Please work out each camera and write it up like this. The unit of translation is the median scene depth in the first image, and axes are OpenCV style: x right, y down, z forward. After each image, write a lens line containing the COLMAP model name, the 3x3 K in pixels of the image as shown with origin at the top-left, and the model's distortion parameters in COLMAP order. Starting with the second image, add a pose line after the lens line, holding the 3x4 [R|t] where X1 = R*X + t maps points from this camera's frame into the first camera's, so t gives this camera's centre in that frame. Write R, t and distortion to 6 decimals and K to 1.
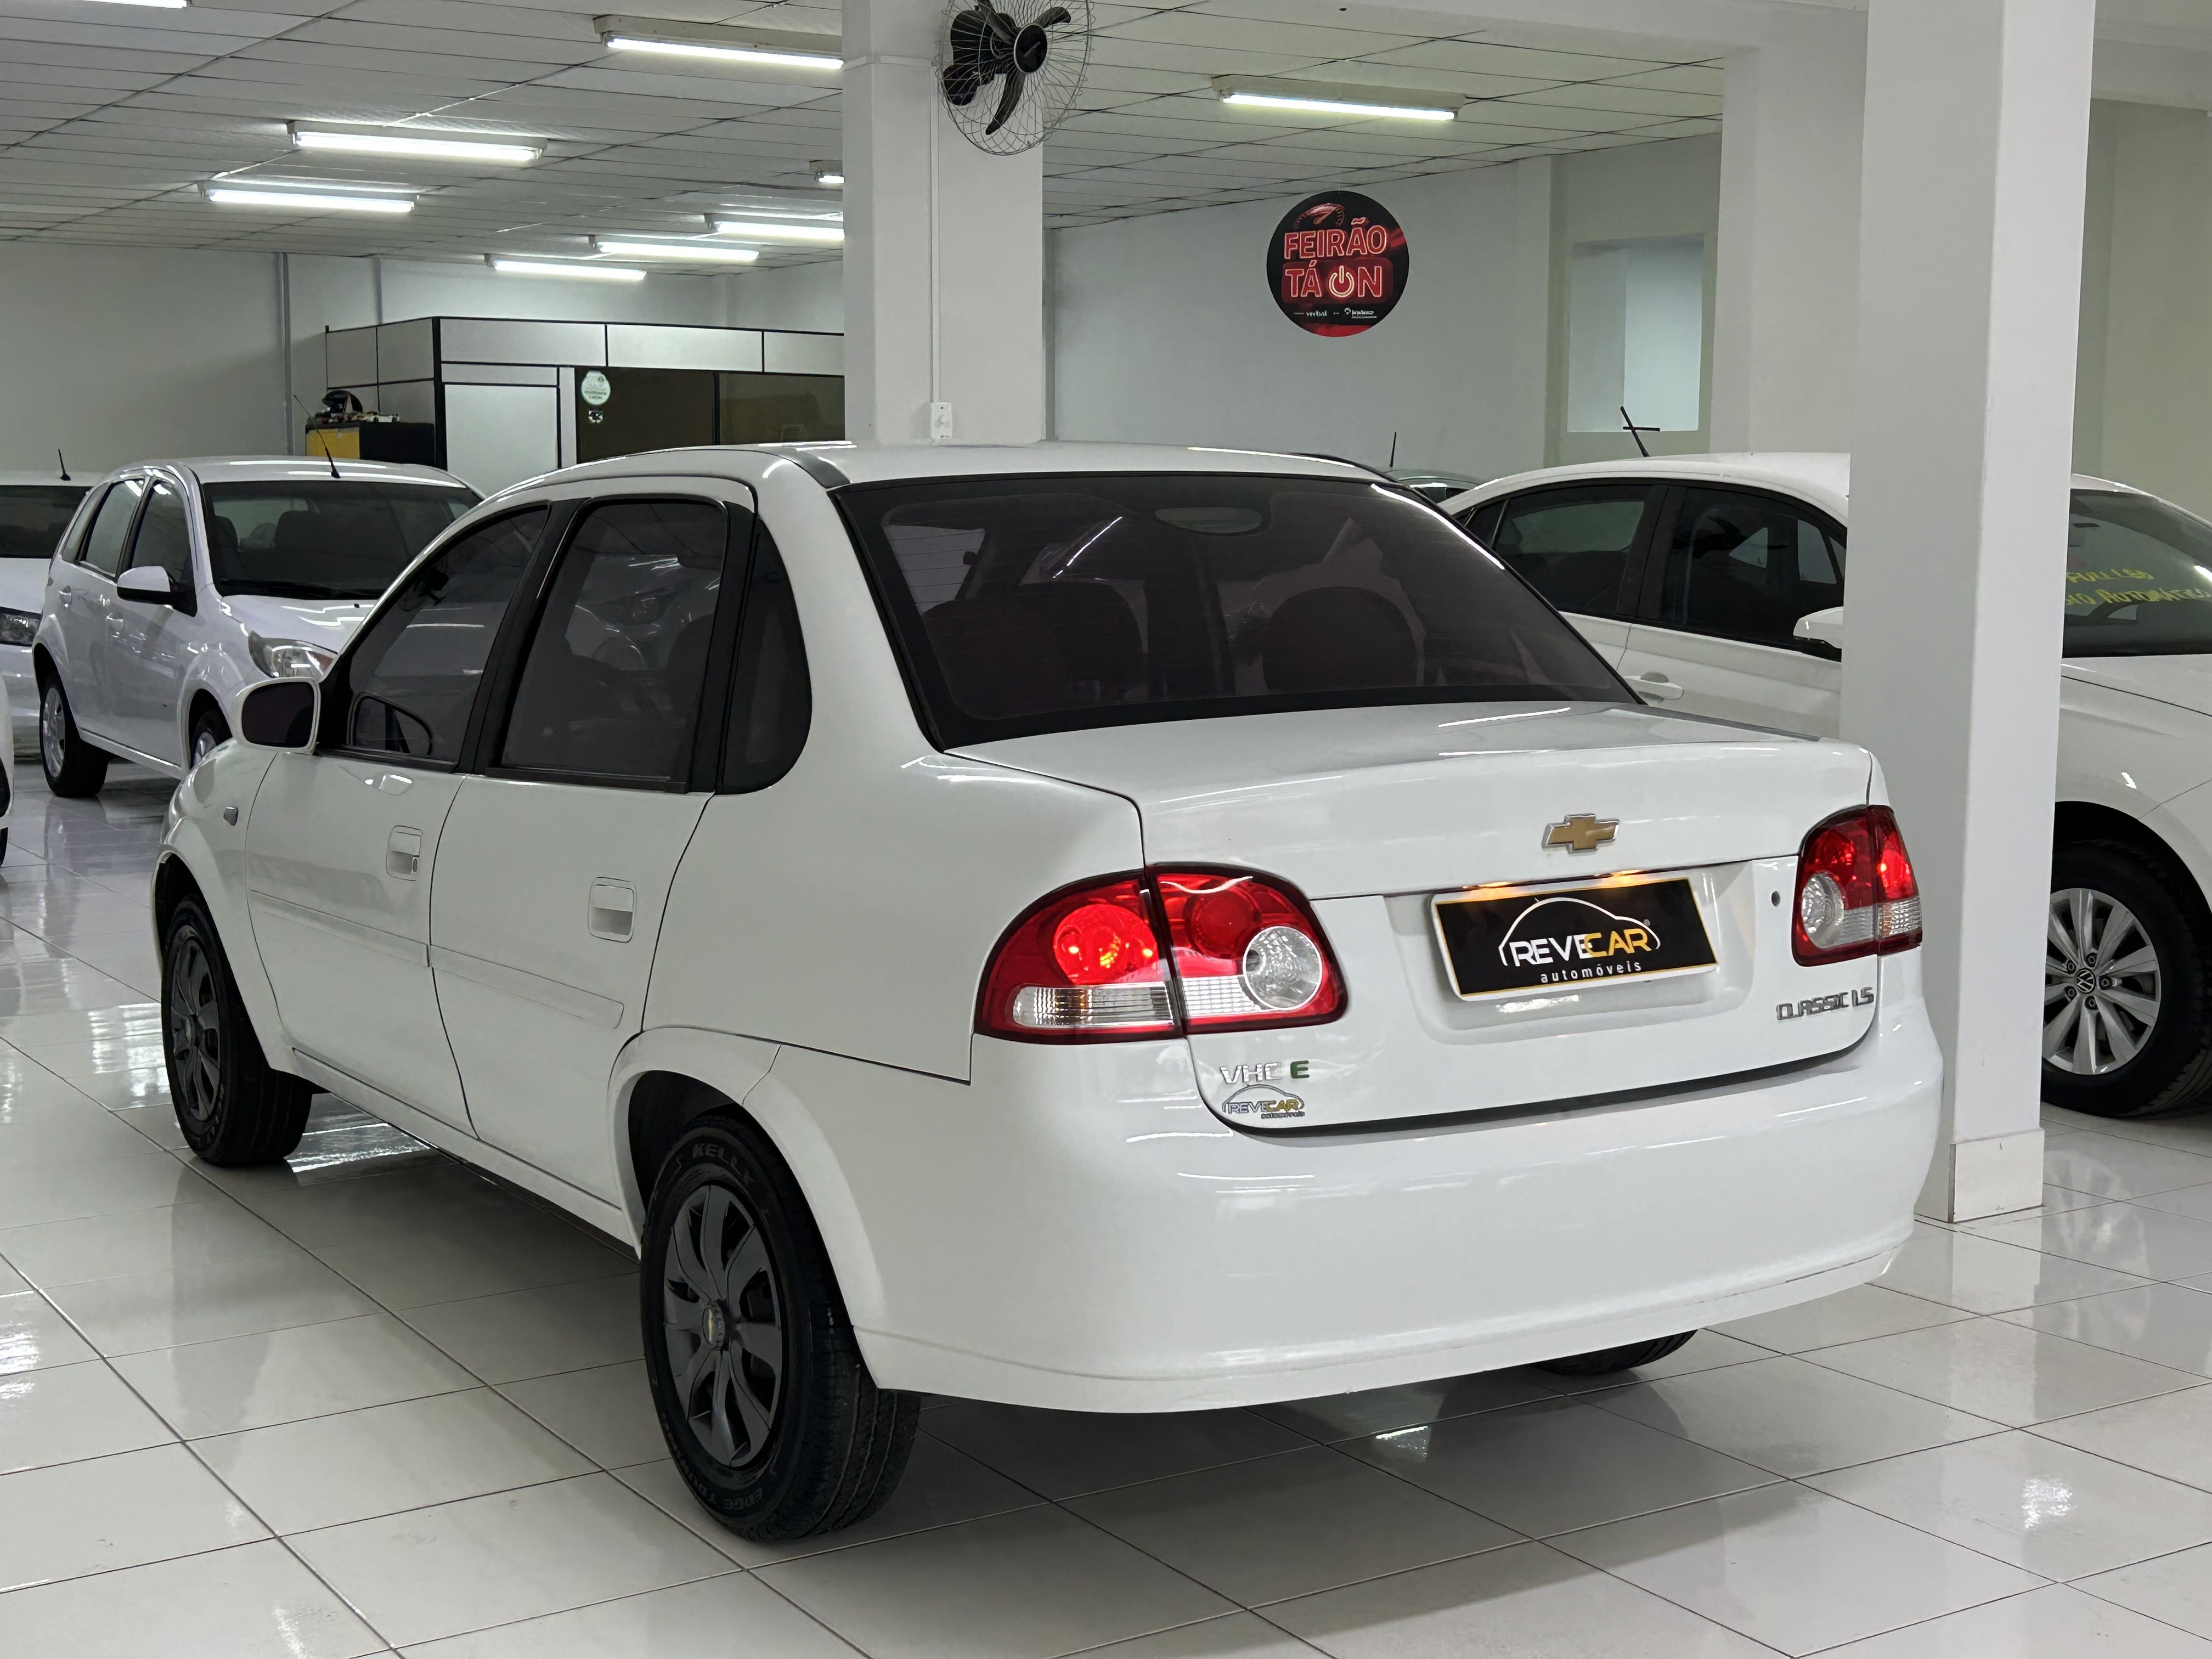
lens RADIAL K [[2939.0, 0, 1096.7], [0, 2939.0, 854.3], [0, 0, 1]] dist [0.137253, -0.325942]
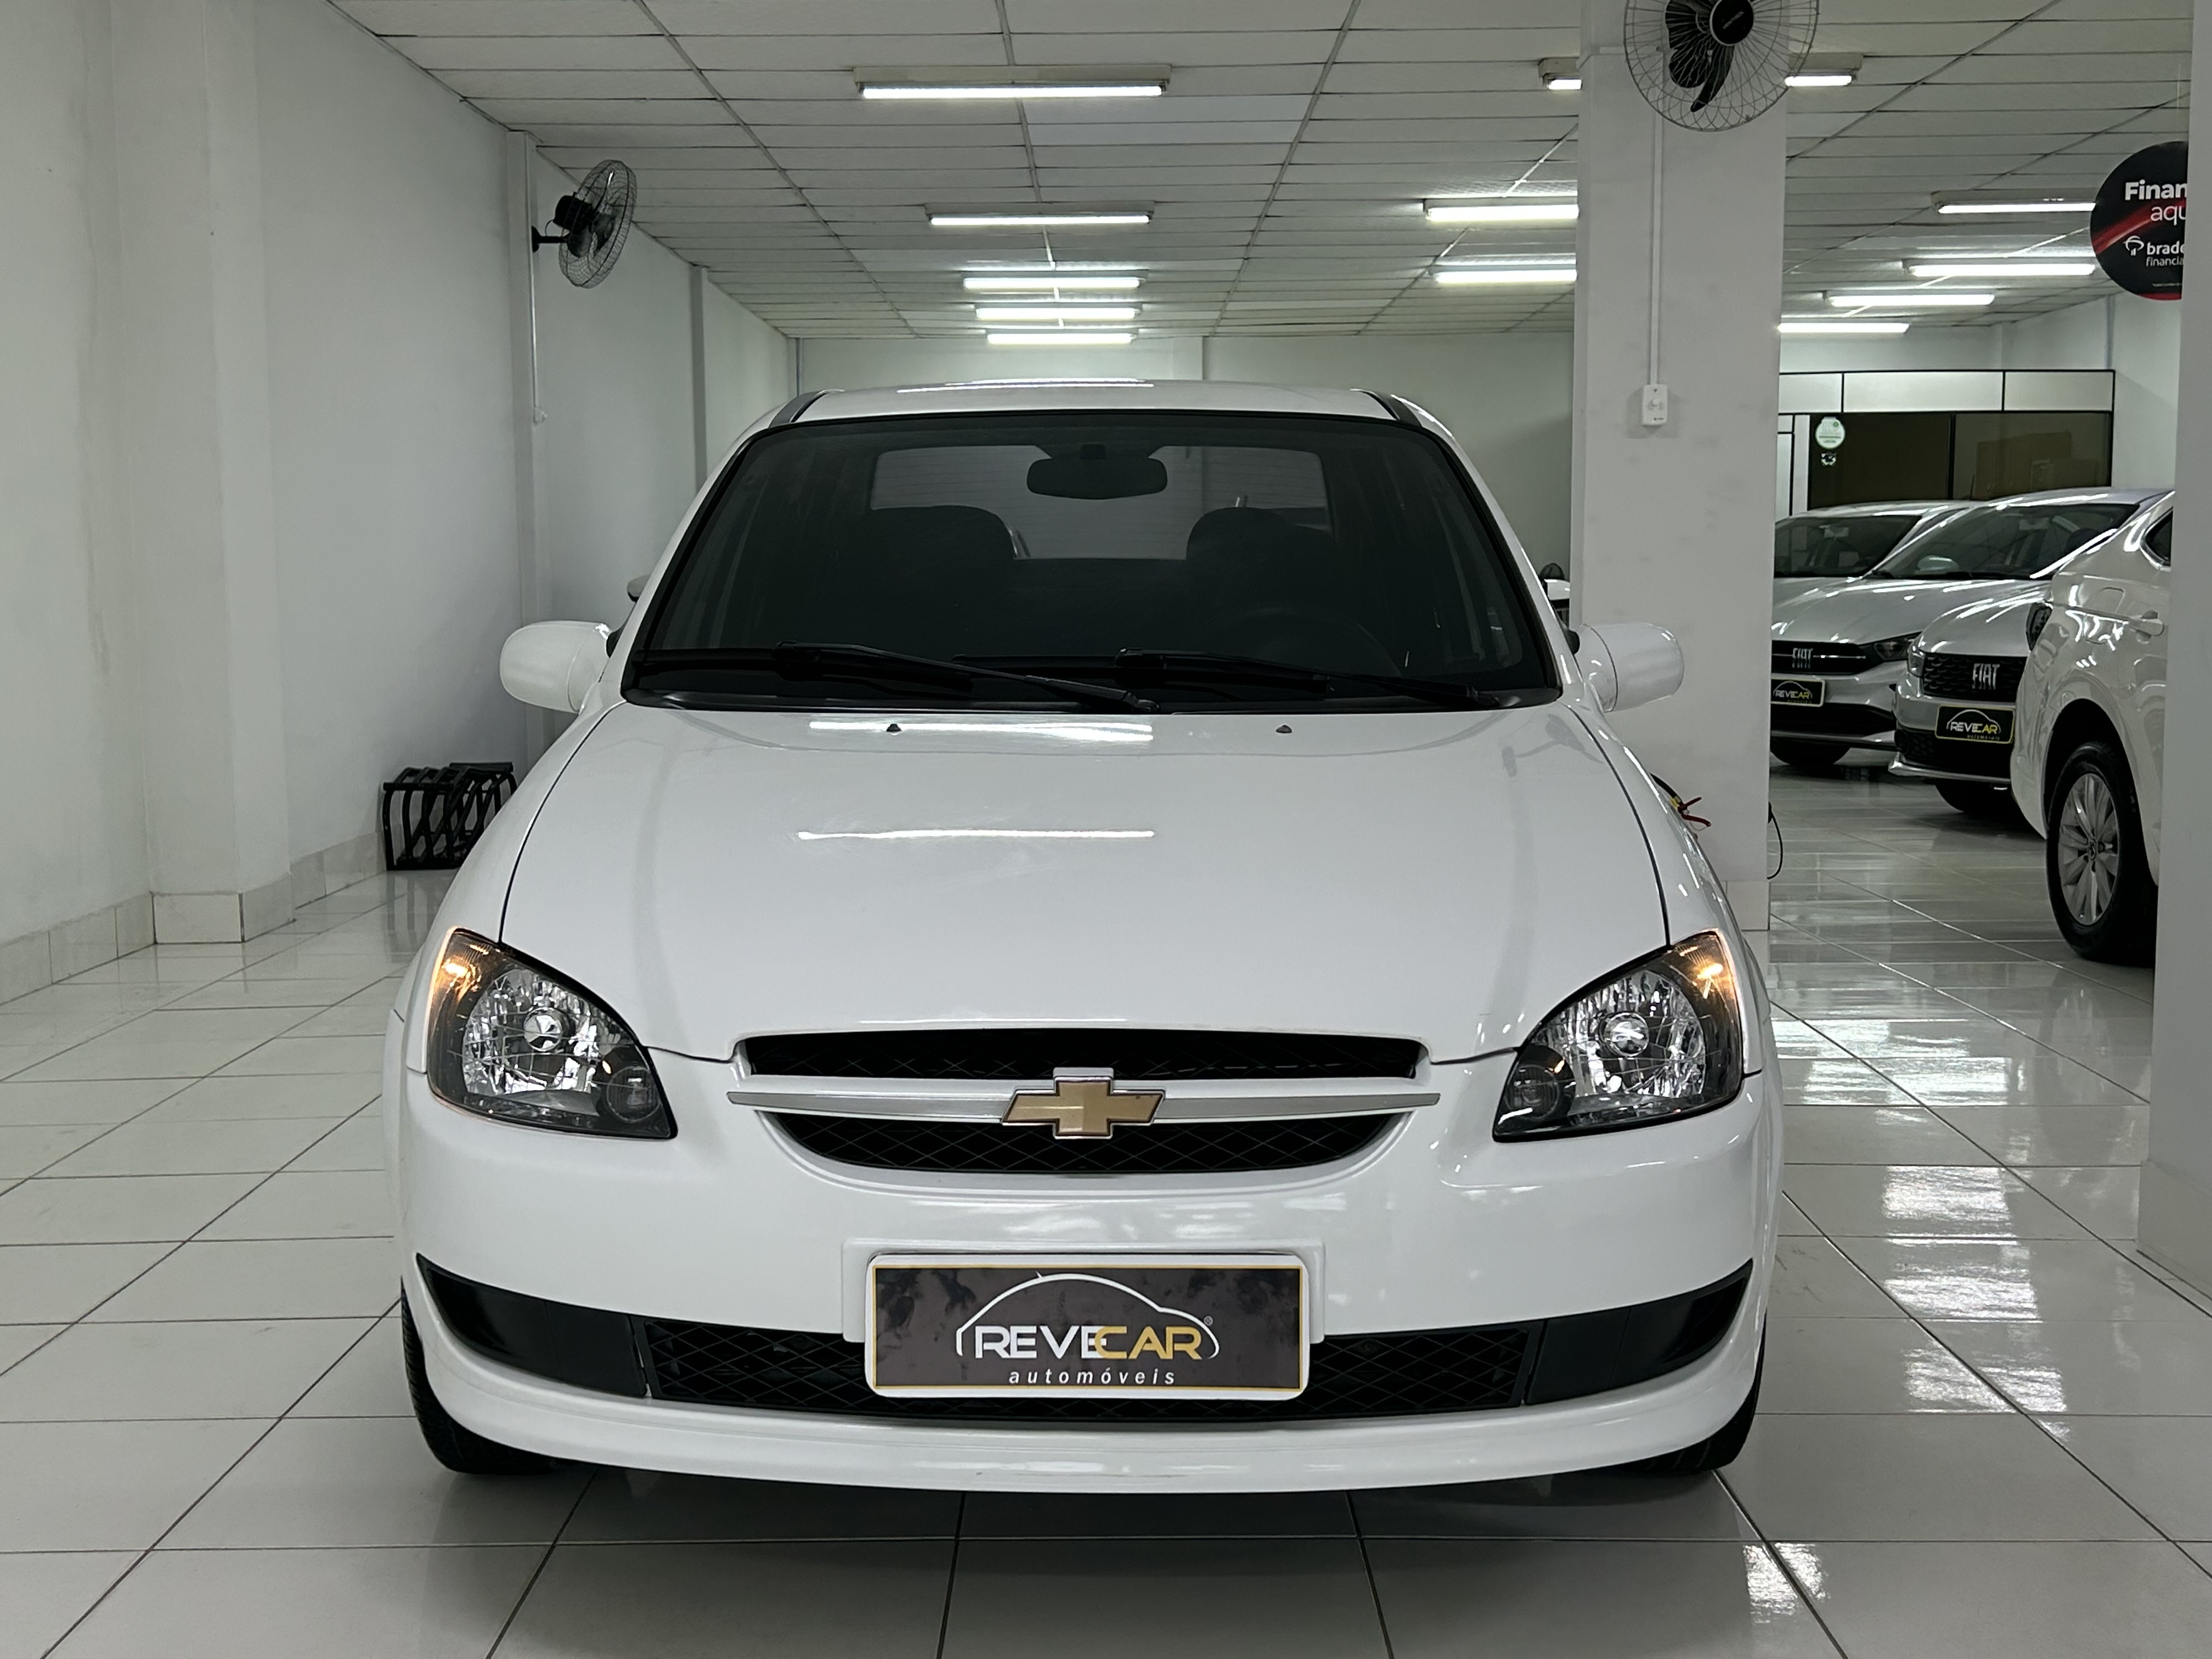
lens RADIAL K [[2510.9, 0, 1100.6], [0, 2510.9, 828.7], [0, 0, 1]] dist [0.227501, -0.635082]
pose [[0.846178, 0.045971, -0.530914, 0.617840], [-0.055831, 0.998437, -0.002532, 0.024322], [0.529968, 0.031784, 0.847422, 0.413725]]
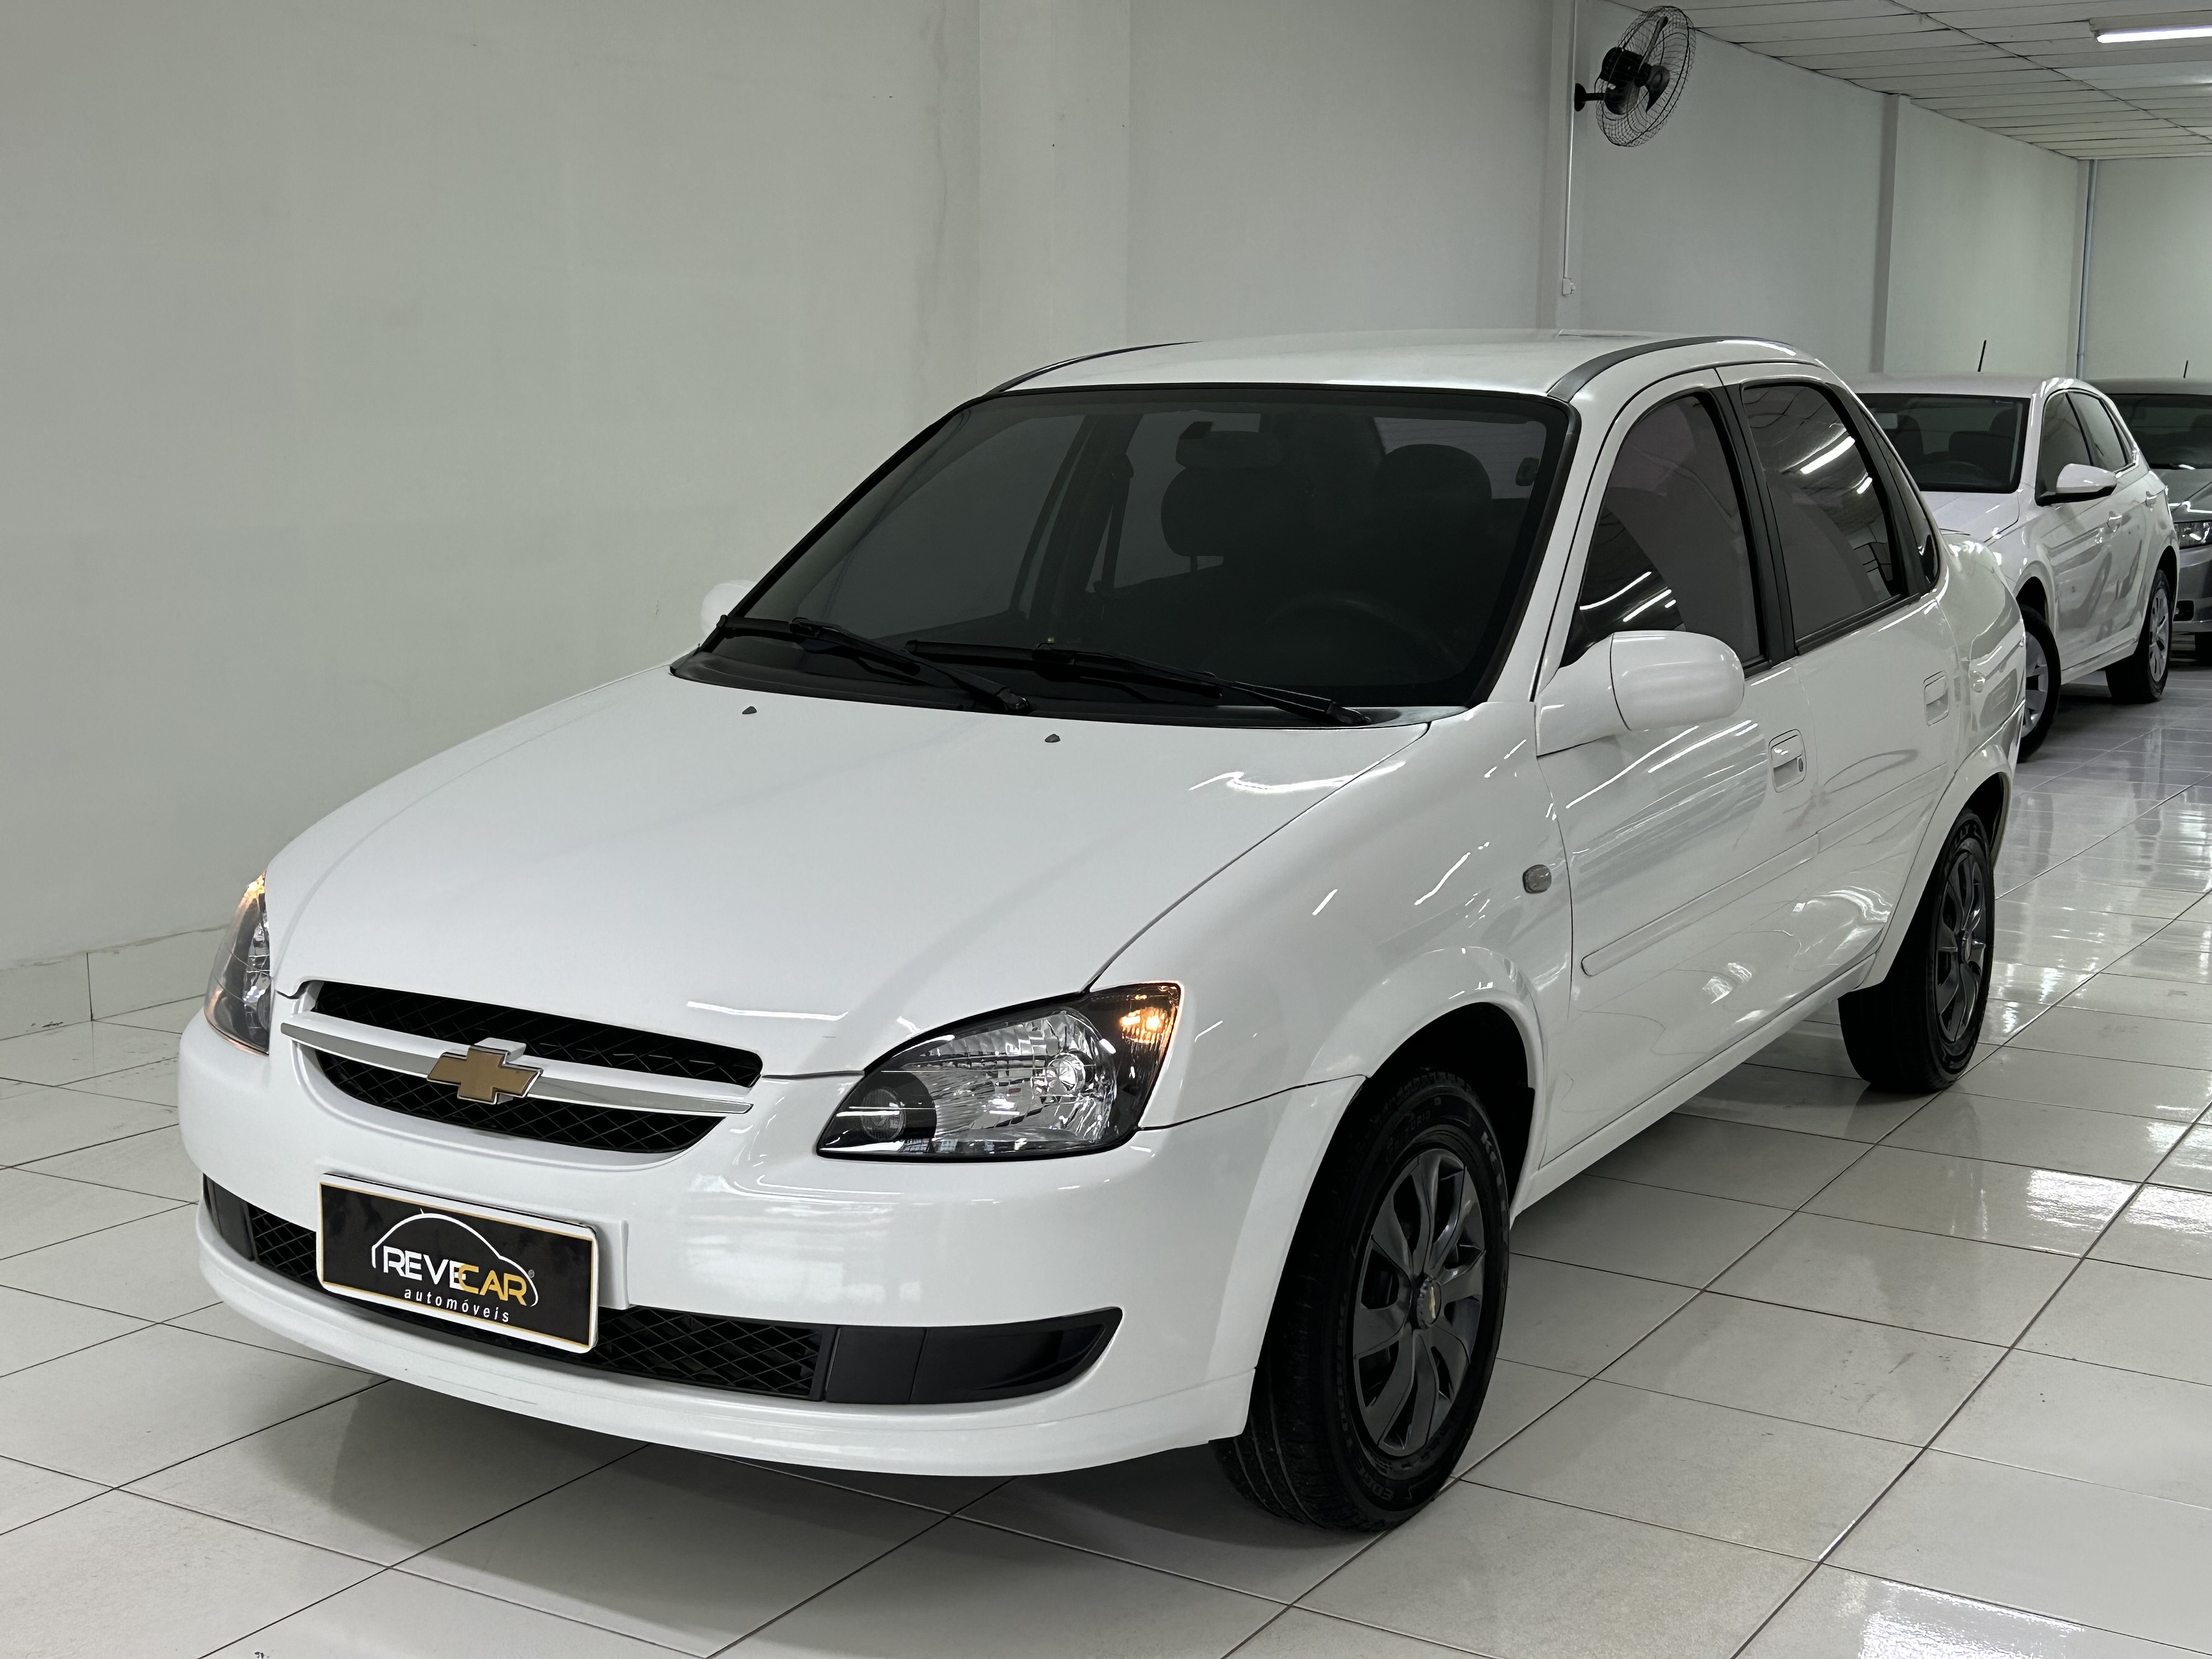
lens RADIAL K [[2831.4, 0, 1106.0], [0, 2831.4, 829.5], [0, 0, 1]] dist [0.117683, -0.241488]
pose [[0.456764, 0.134254, -0.879399, 1.094393], [-0.115885, 0.989103, 0.090811, -0.076222], [0.882007, 0.060430, 0.467345, 0.735670]]
